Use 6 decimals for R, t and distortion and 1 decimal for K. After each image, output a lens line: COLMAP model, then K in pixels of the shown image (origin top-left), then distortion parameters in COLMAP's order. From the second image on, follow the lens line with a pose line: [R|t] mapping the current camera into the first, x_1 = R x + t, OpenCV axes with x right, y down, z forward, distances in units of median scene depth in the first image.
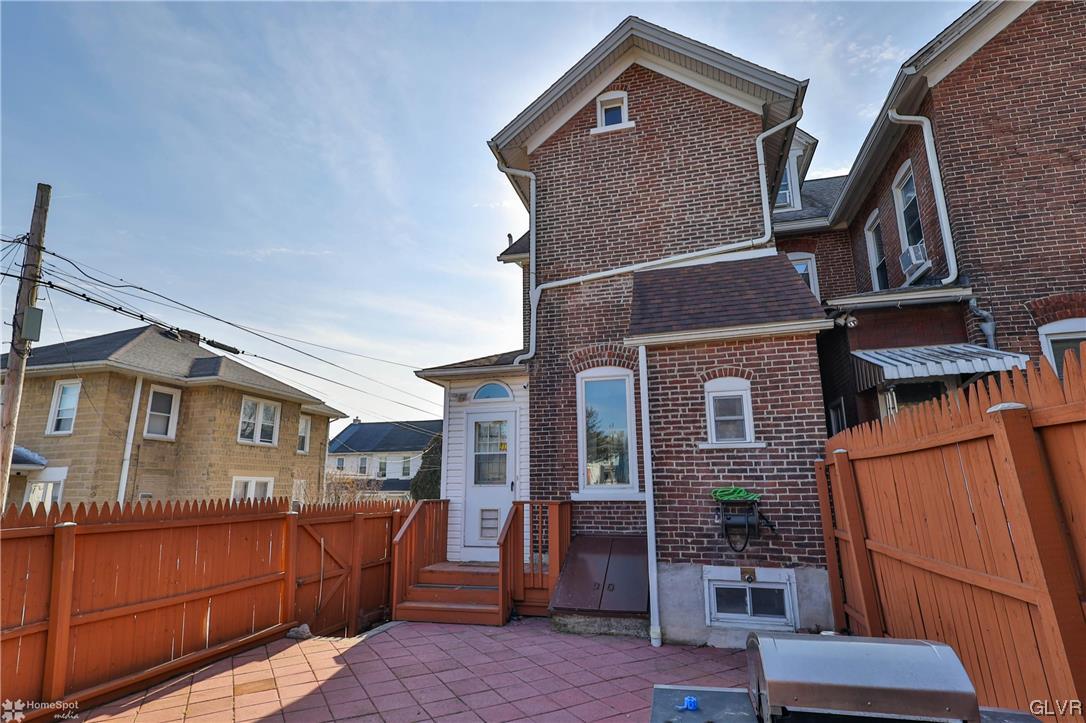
lens RADIAL K [[538.0, 0, 547.9], [0, 538.0, 359.0], [0, 0, 1]] dist [0.001155, 0.001368]
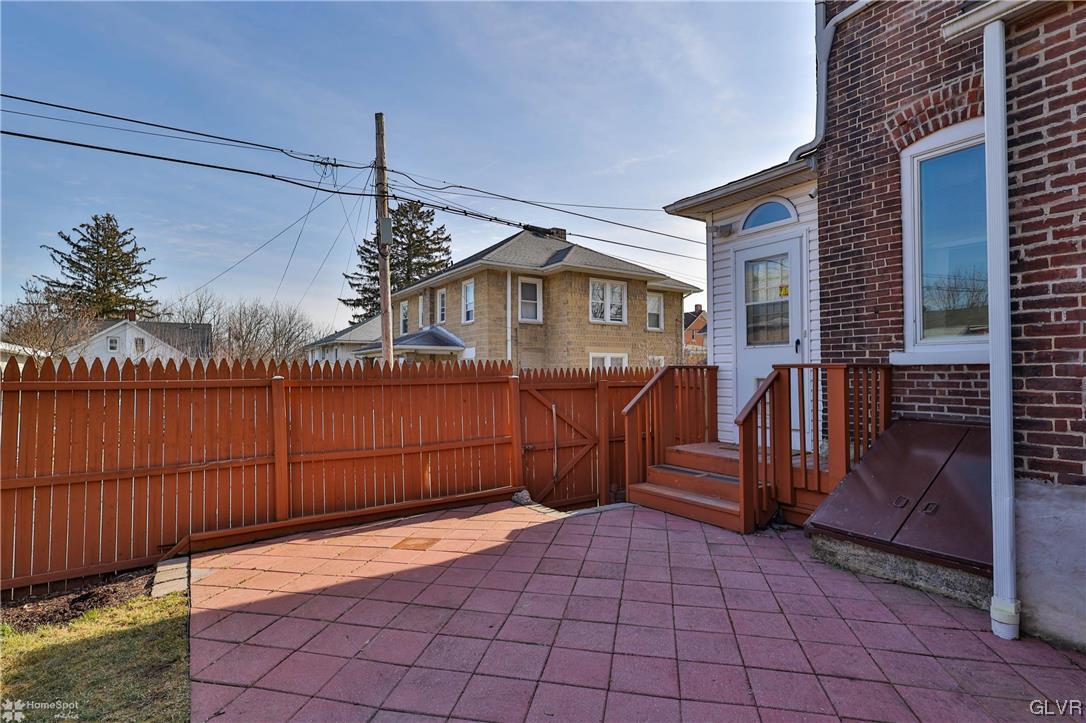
lens RADIAL K [[538.0, 0, 547.9], [0, 538.0, 359.0], [0, 0, 1]] dist [0.001155, 0.001368]
pose [[0.743440, -0.015707, -0.668619, 0.167848], [0.158426, 0.975407, 0.153240, 0.104530], [0.649768, -0.219851, 0.727645, 0.312661]]
